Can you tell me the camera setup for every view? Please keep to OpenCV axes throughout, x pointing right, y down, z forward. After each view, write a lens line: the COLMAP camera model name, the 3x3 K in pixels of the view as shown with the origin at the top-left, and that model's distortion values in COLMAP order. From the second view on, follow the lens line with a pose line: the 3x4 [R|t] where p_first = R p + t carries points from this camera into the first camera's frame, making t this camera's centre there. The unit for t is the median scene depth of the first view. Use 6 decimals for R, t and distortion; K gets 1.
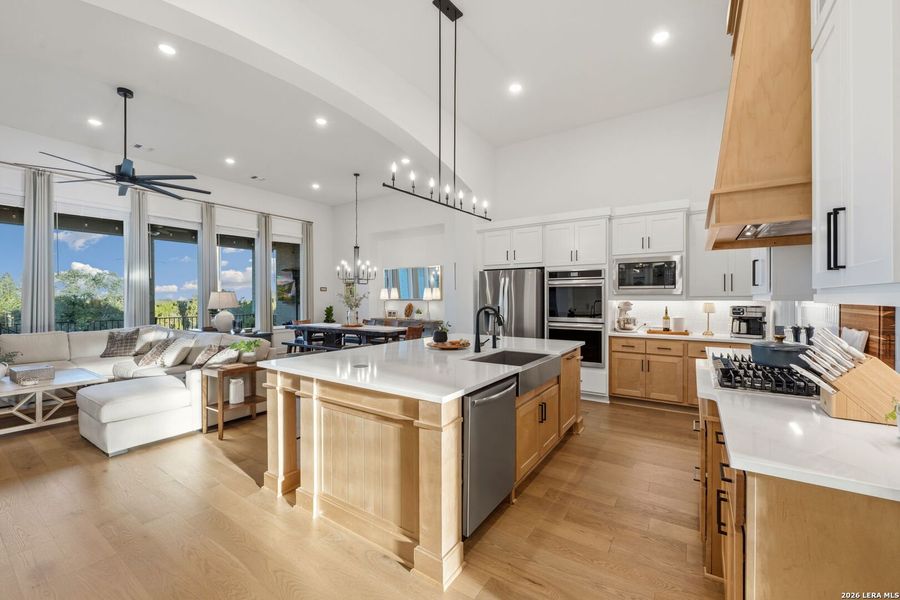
lens RADIAL K [[359.3, 0, 454.5], [0, 359.3, 298.6], [0, 0, 1]] dist [-0.010518, -0.000152]
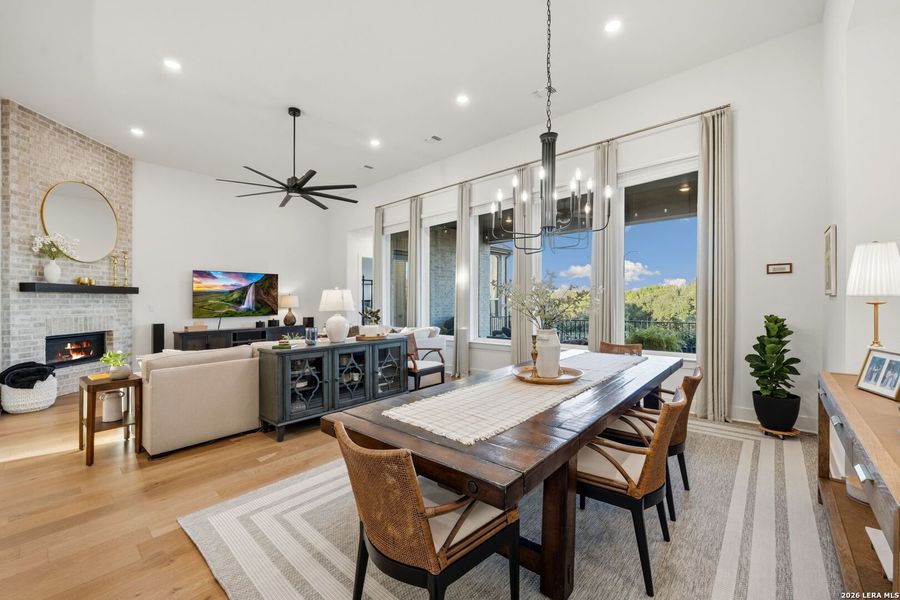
lens RADIAL K [[367.3, 0, 447.8], [0, 367.3, 297.7], [0, 0, 1]] dist [0.000749, 0.000339]
pose [[-0.145037, -0.000453, -0.989426, 0.073892], [0.006839, 0.999976, -0.001460, 0.002495], [0.989403, -0.006979, -0.145030, 0.951149]]
